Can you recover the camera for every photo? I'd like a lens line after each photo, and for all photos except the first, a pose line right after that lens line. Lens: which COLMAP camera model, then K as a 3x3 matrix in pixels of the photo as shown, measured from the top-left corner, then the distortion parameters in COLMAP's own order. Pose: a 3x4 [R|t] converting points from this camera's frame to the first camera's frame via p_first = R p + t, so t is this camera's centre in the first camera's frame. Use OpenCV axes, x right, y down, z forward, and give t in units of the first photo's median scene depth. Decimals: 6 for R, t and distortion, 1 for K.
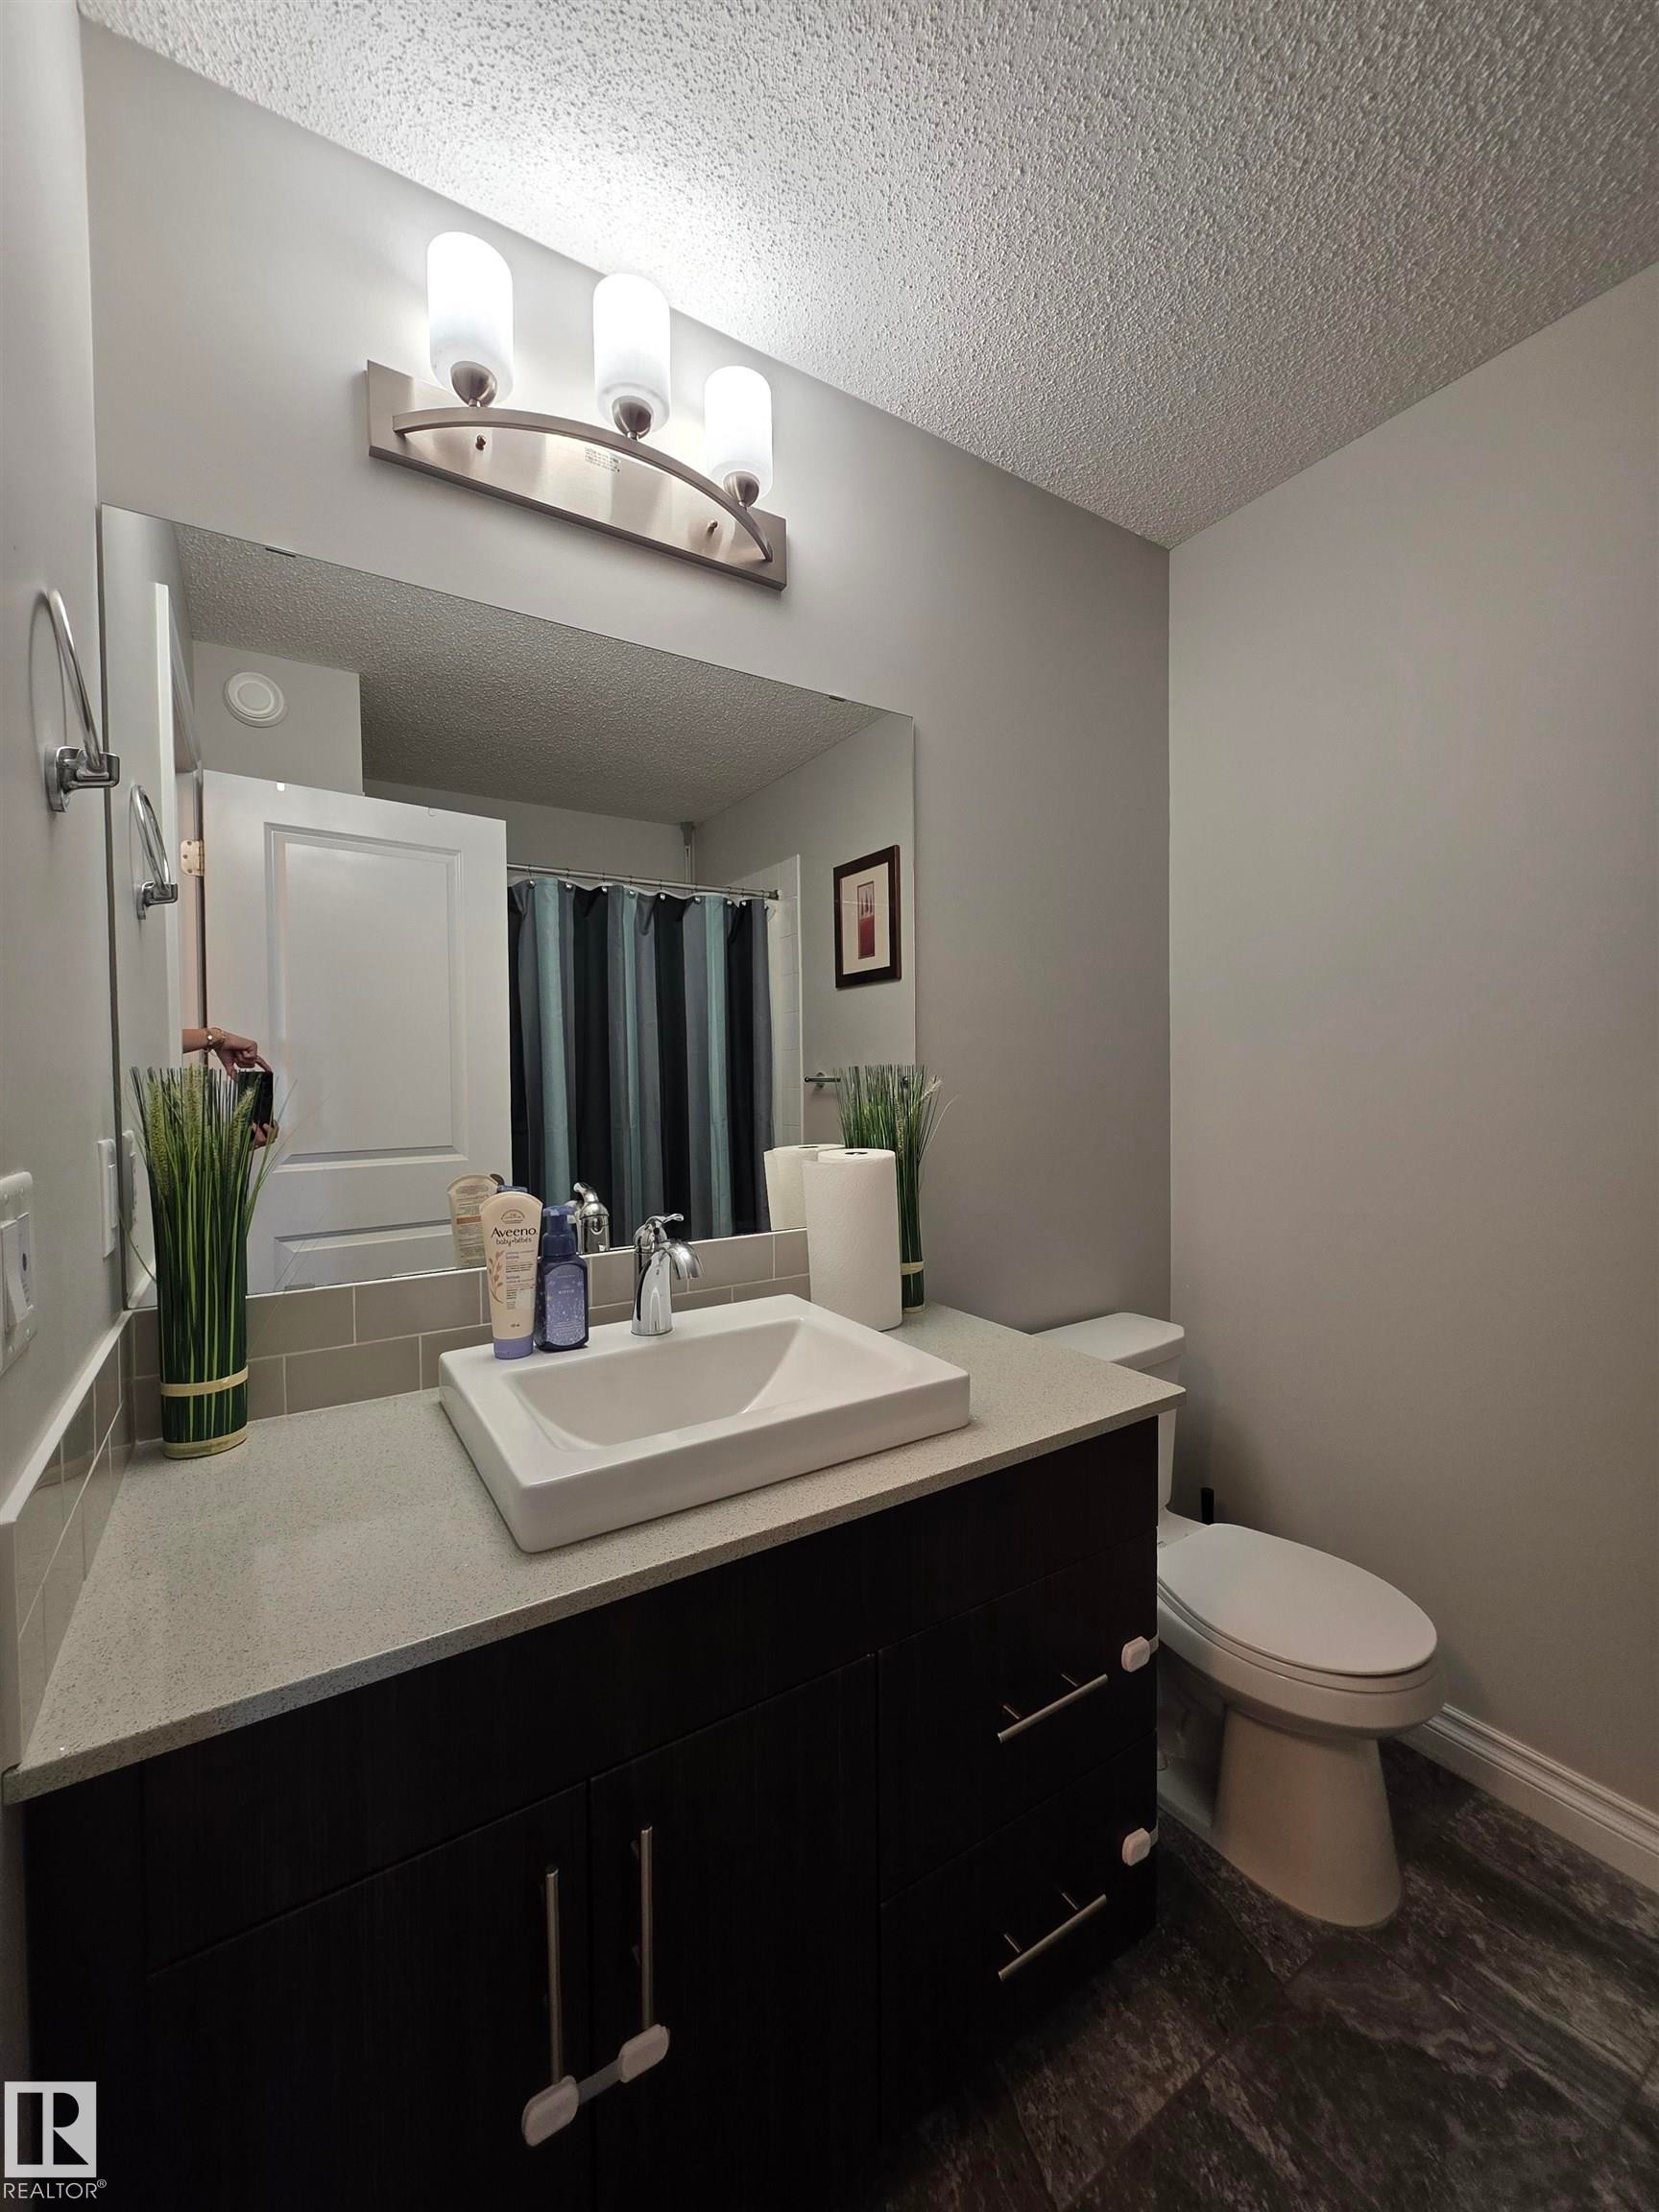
lens RADIAL K [[879.6, 0, 839.6], [0, 879.6, 1088.6], [0, 0, 1]] dist [-0.005628, 0.002703]
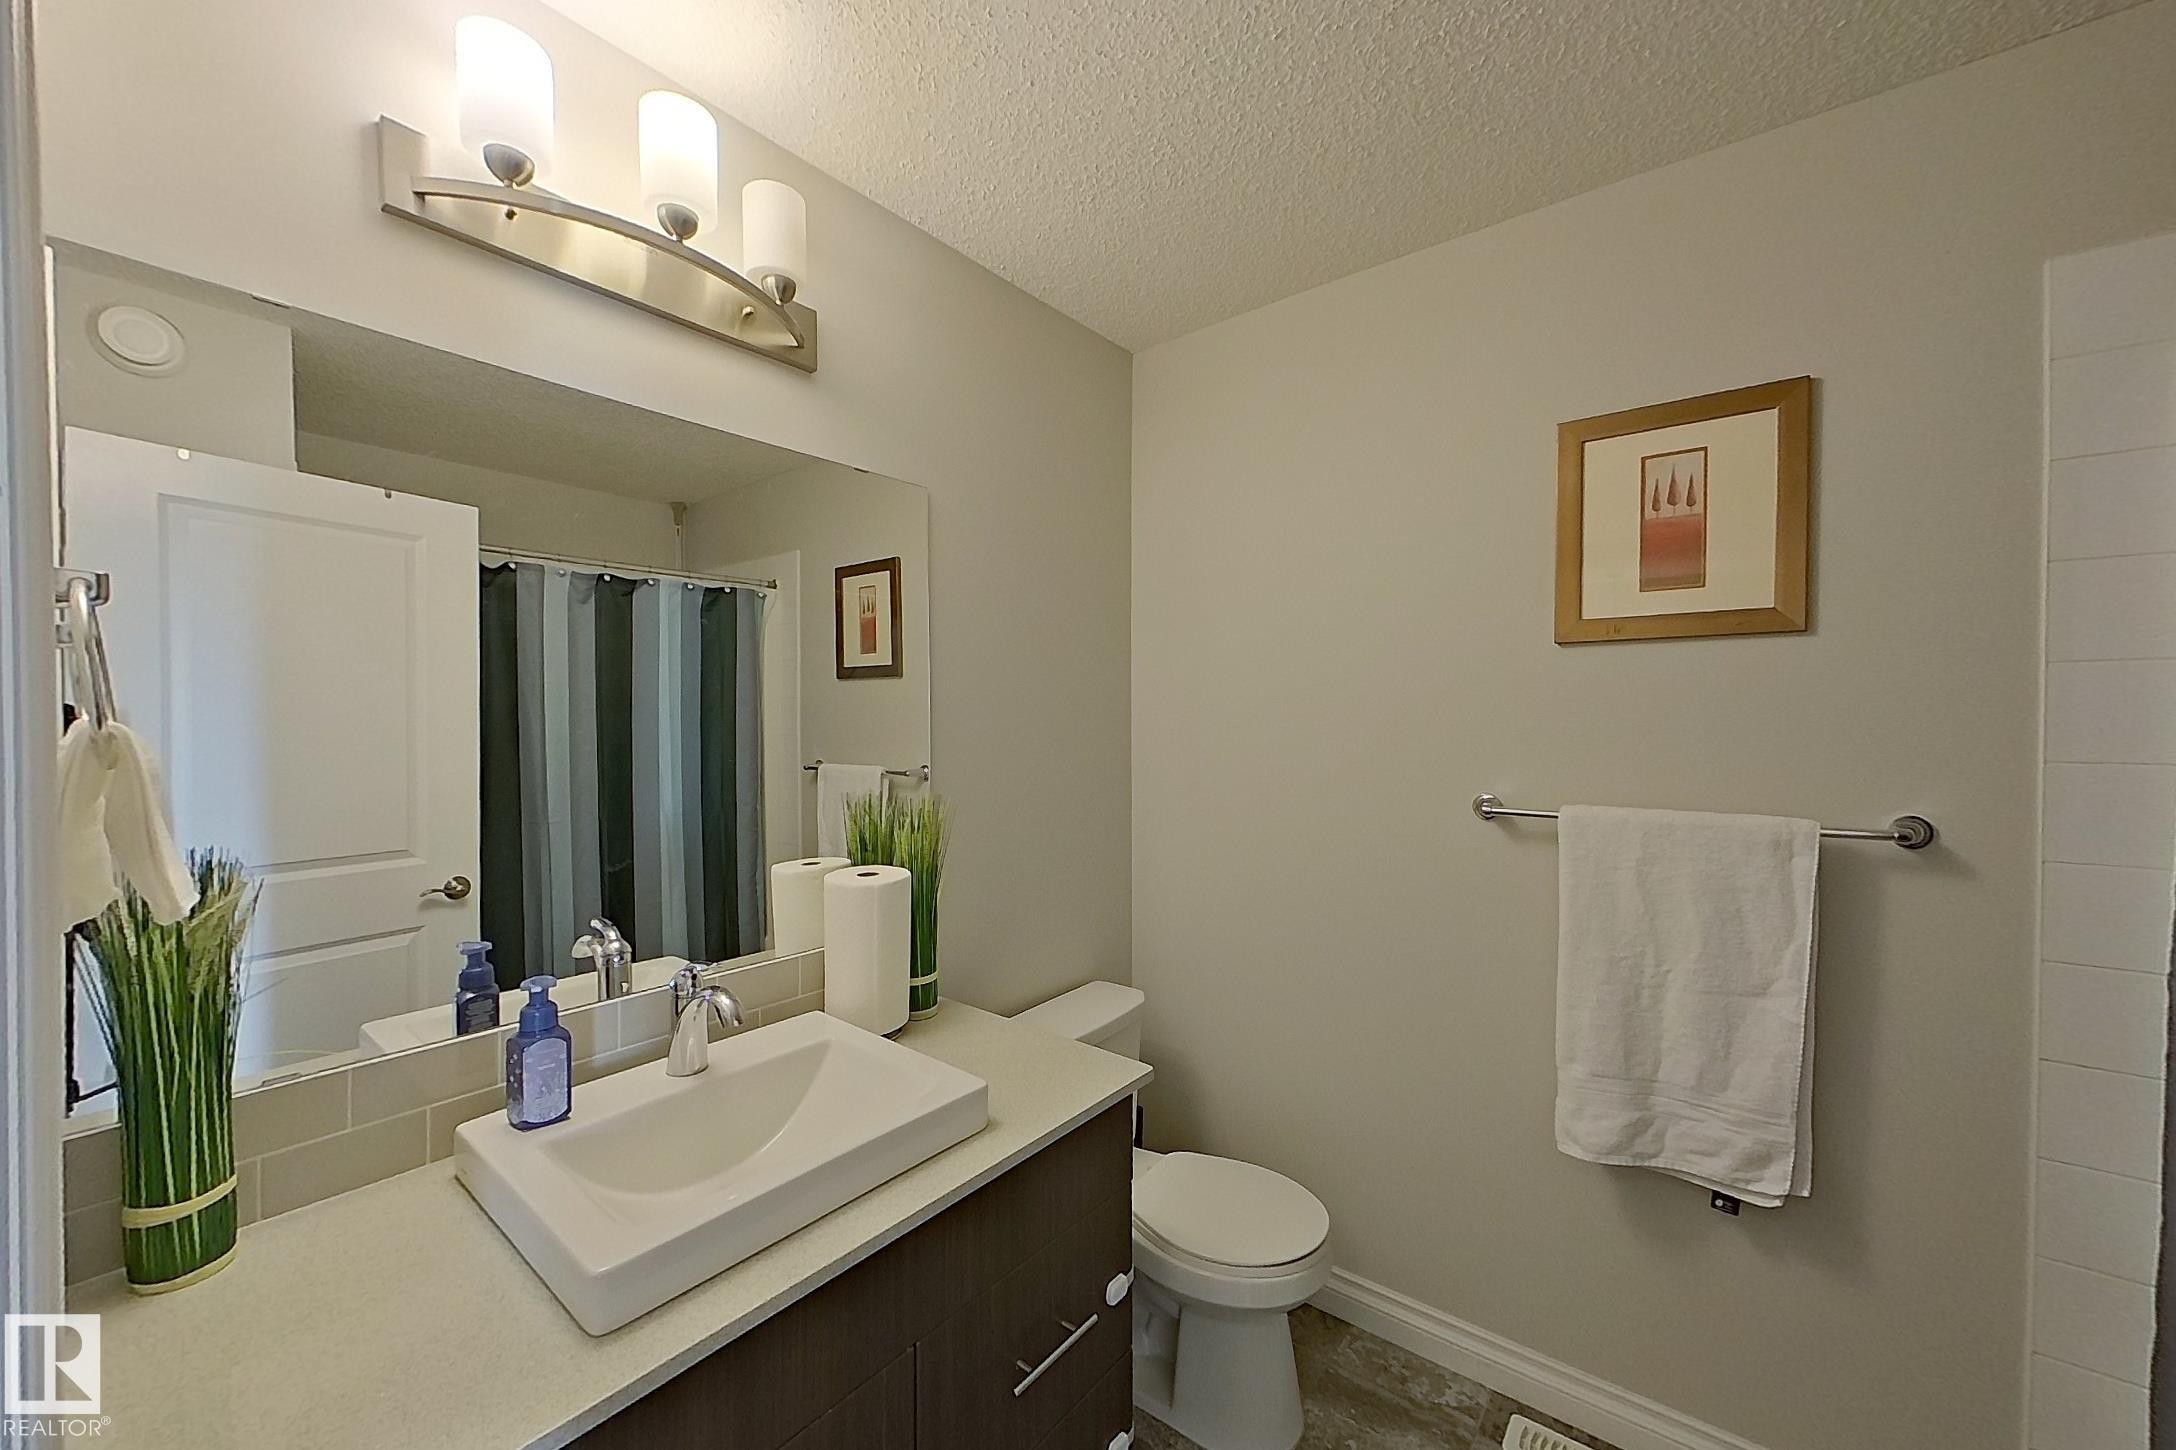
lens RADIAL K [[813.3, 0, 1084.4], [0, 813.3, 729.8], [0, 0, 1]] dist [-0.006111, -0.000076]
pose [[0.951646, 0.003893, 0.307174, -0.057861], [-0.001122, 0.999957, -0.009197, -0.121286], [-0.307196, 0.008408, 0.951609, -0.077743]]
